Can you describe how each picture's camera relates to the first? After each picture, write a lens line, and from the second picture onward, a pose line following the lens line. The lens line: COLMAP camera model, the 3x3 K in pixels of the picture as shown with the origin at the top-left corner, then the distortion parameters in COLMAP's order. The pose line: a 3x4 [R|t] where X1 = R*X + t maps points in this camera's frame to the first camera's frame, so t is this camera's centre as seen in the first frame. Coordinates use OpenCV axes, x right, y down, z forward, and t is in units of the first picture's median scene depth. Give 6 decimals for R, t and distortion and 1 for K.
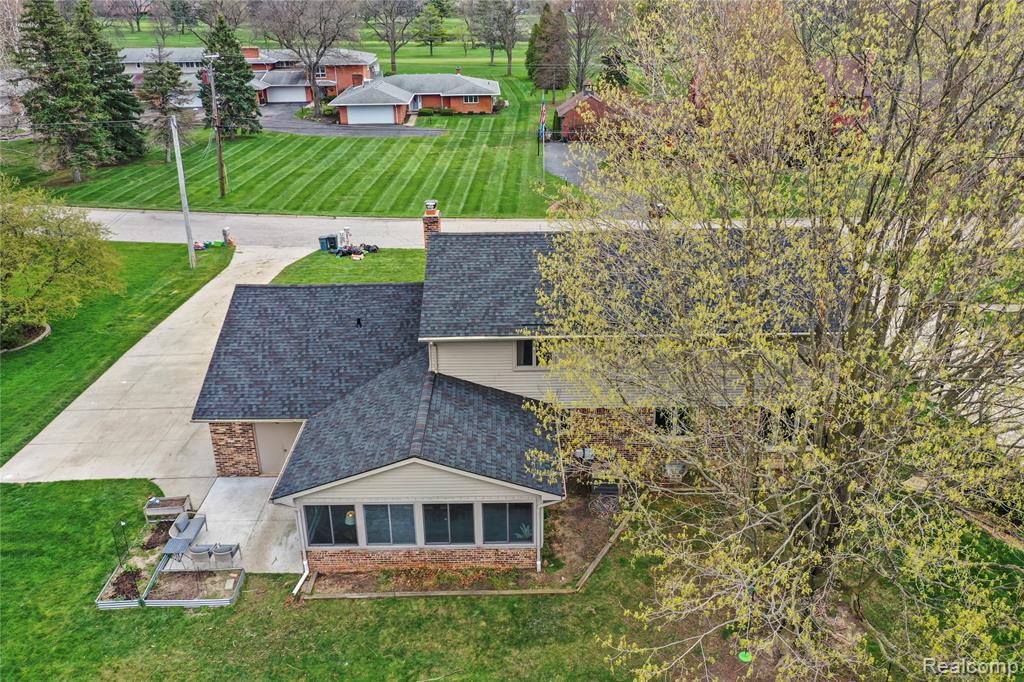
lens RADIAL K [[815.4, 0, 513.6], [0, 815.4, 340.1], [0, 0, 1]] dist [0.026570, 0.000066]
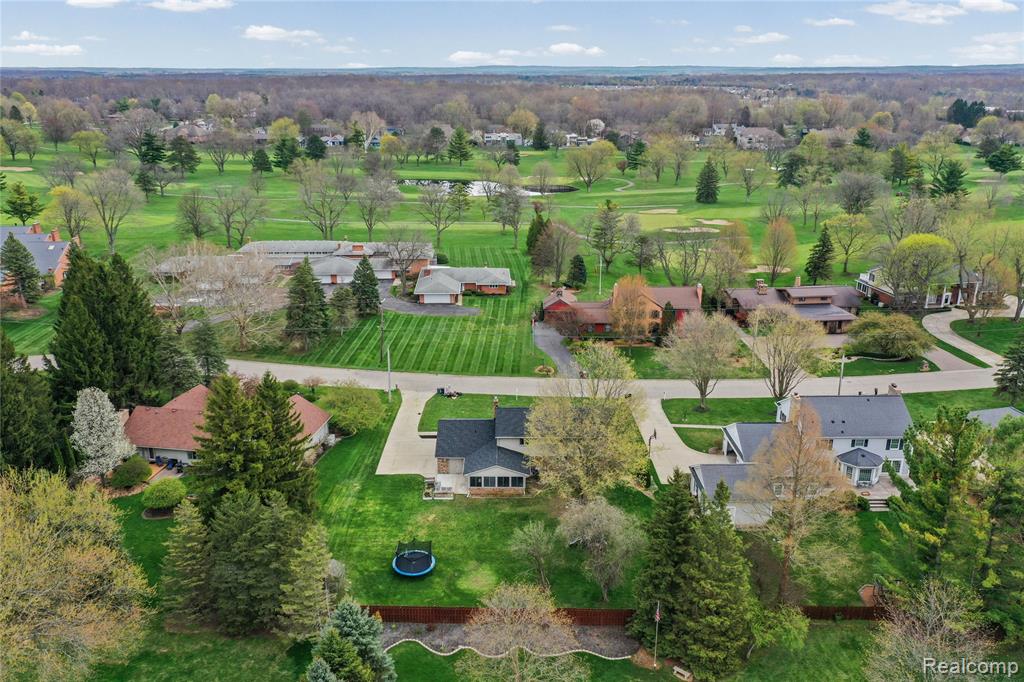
lens RADIAL K [[815.4, 0, 508.0], [0, 815.4, 340.3], [0, 0, 1]] dist [0.026570, 0.000066]
pose [[0.999849, 0.015686, -0.007479, -0.028895], [-0.016306, 0.995653, -0.091697, -0.099163], [0.006008, 0.091805, 0.995759, -2.727947]]
